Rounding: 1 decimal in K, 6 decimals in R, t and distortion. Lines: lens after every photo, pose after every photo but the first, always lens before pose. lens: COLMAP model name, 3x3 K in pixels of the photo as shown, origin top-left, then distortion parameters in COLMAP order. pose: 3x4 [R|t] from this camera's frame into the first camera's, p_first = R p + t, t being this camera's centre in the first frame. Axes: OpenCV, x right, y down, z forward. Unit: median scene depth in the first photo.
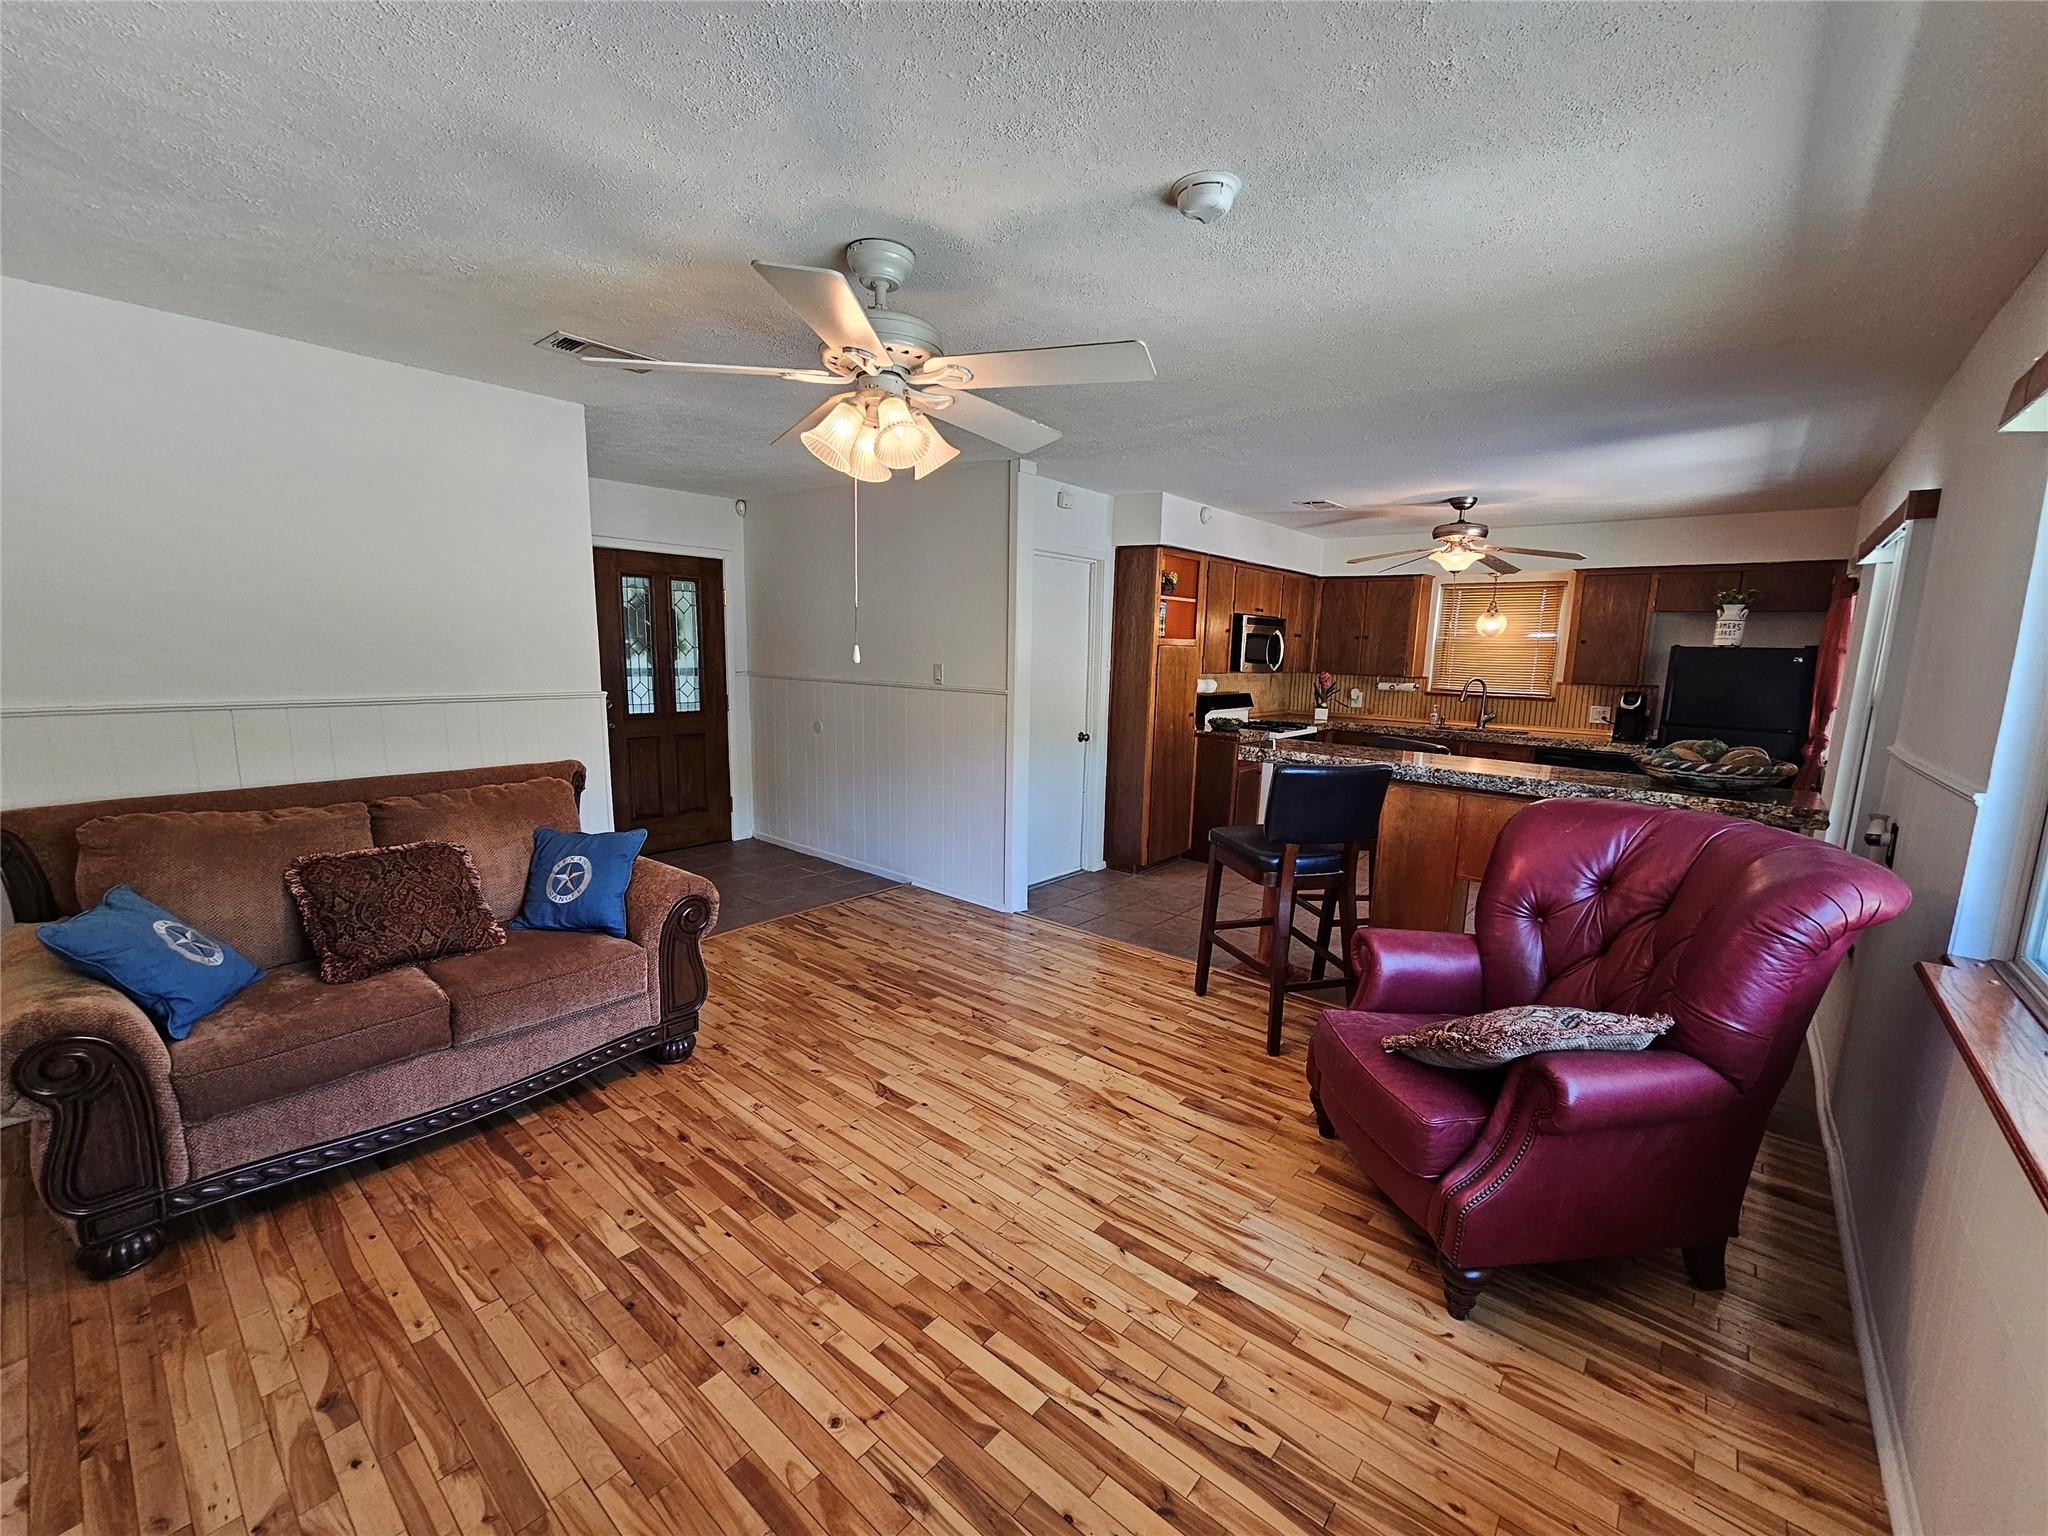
lens RADIAL K [[836.5, 0, 1021.8], [0, 836.5, 779.5], [0, 0, 1]] dist [-0.005899, -0.001243]
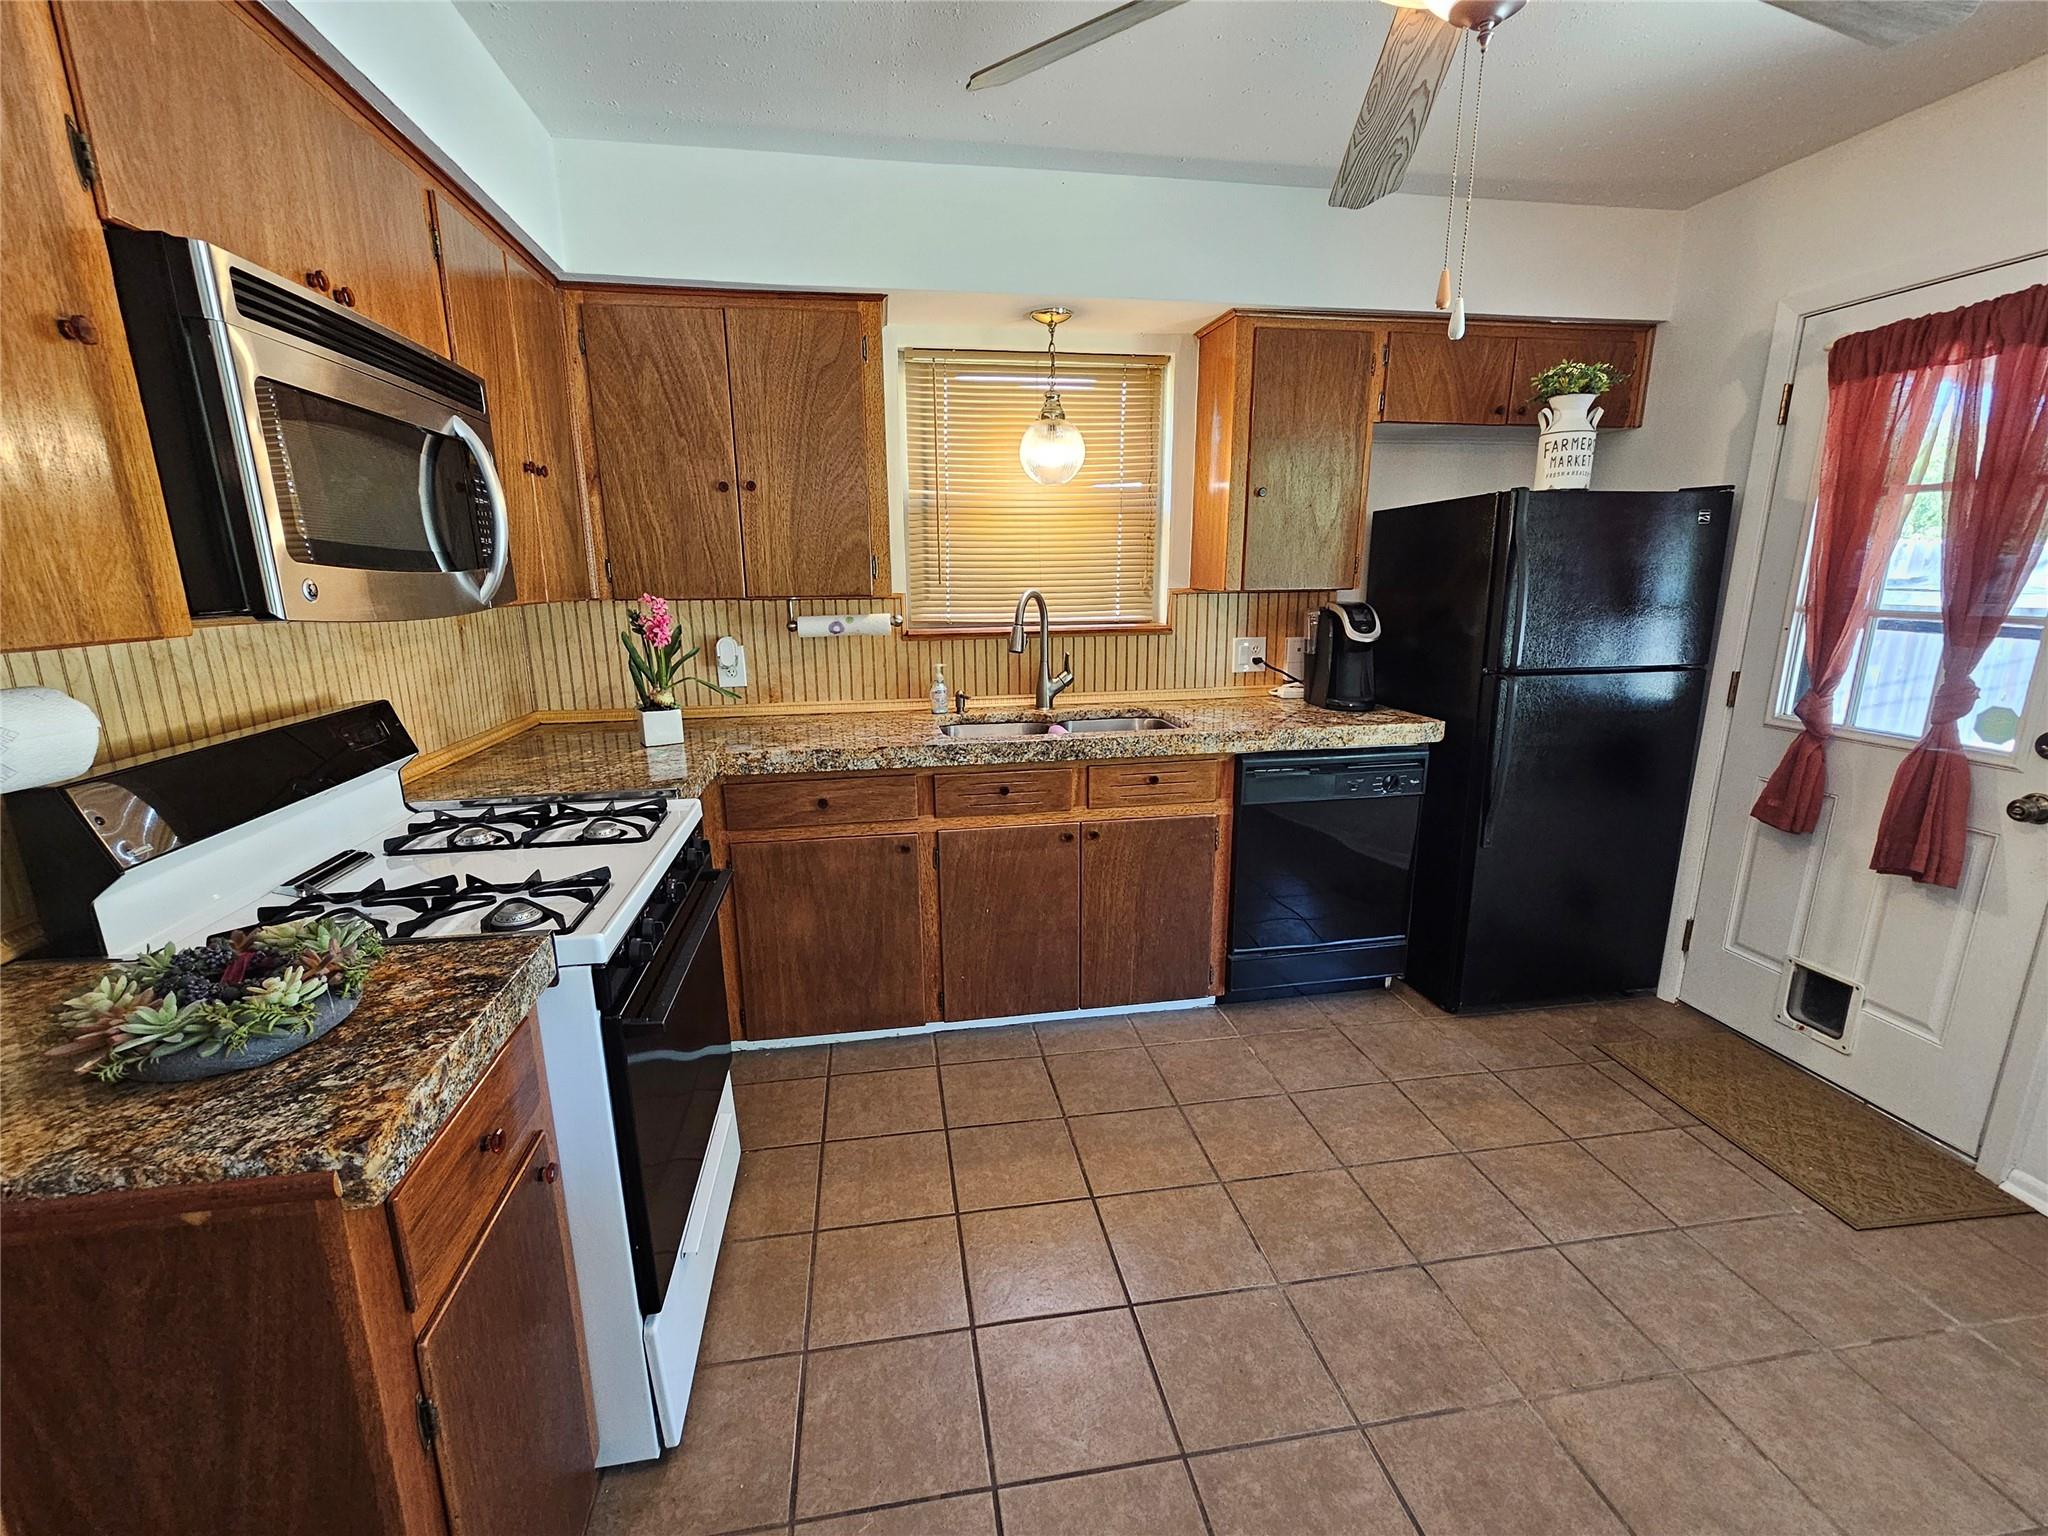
lens RADIAL K [[878.4, 0, 1015.6], [0, 878.4, 778.8], [0, 0, 1]] dist [0.000119, 0.000083]
pose [[0.646232, -0.207550, 0.734375, 0.205023], [0.146137, 0.978154, 0.147850, -0.095049], [-0.749018, 0.011773, 0.662445, 0.715858]]
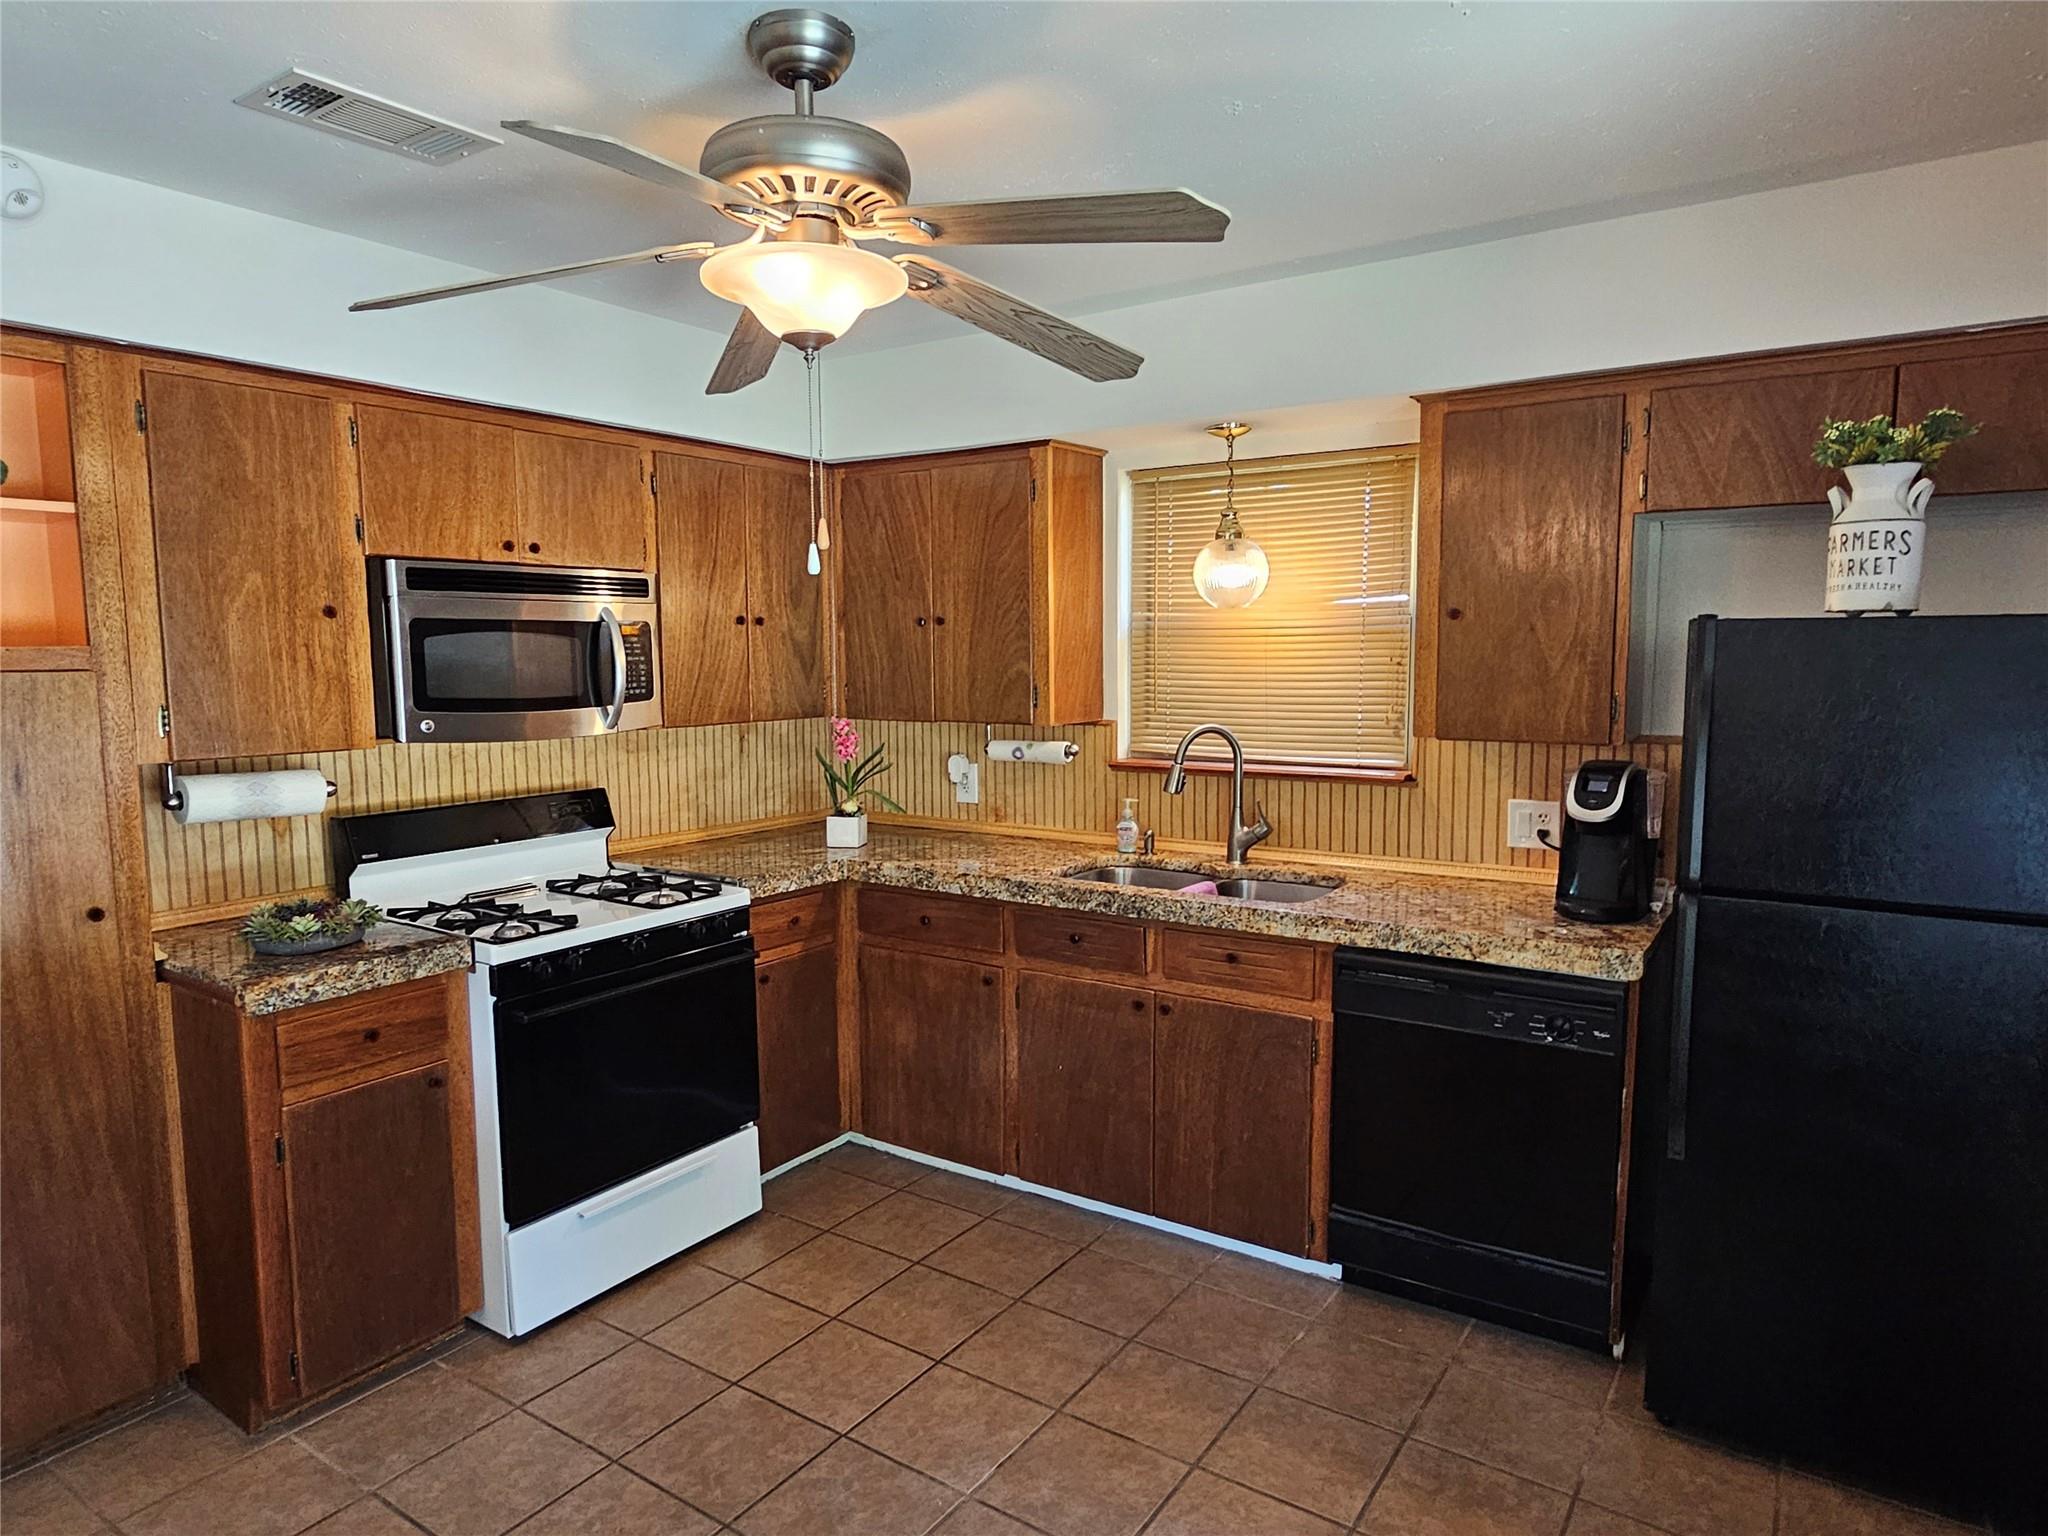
lens RADIAL K [[1231.1, 0, 1018.9], [0, 1231.1, 777.7], [0, 0, 1]] dist [0.004294, 0.002817]
pose [[0.993333, -0.043193, 0.106882, 0.402373], [0.048698, 0.997589, -0.049447, -0.076276], [-0.104489, 0.054322, 0.993041, 0.484615]]
